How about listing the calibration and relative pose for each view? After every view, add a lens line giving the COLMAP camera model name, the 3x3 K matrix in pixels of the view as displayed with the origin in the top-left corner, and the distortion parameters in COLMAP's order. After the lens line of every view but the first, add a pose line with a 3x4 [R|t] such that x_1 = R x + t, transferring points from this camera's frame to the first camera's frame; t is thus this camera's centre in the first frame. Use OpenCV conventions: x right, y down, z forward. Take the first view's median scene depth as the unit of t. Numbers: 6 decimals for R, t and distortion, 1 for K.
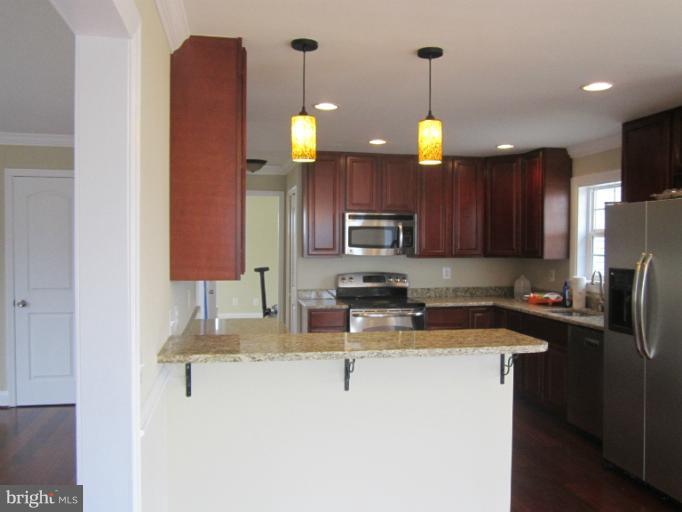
lens RADIAL K [[564.8, 0, 342.1], [0, 564.8, 257.1], [0, 0, 1]] dist [-0.029518, 0.014747]
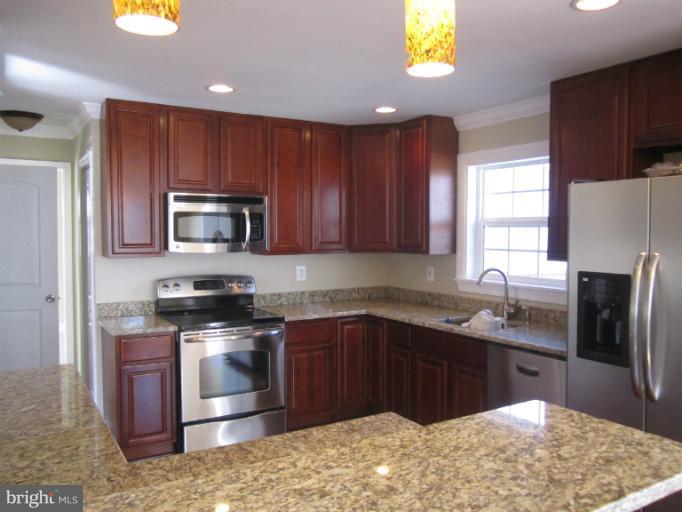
lens RADIAL K [[564.8, 0, 339.2], [0, 564.8, 252.1], [0, 0, 1]] dist [-0.029518, 0.014747]
pose [[0.939895, -0.015371, 0.341116, -0.034725], [0.011299, 0.999839, 0.013920, -0.011935], [-0.341276, -0.009229, 0.939918, 0.274245]]
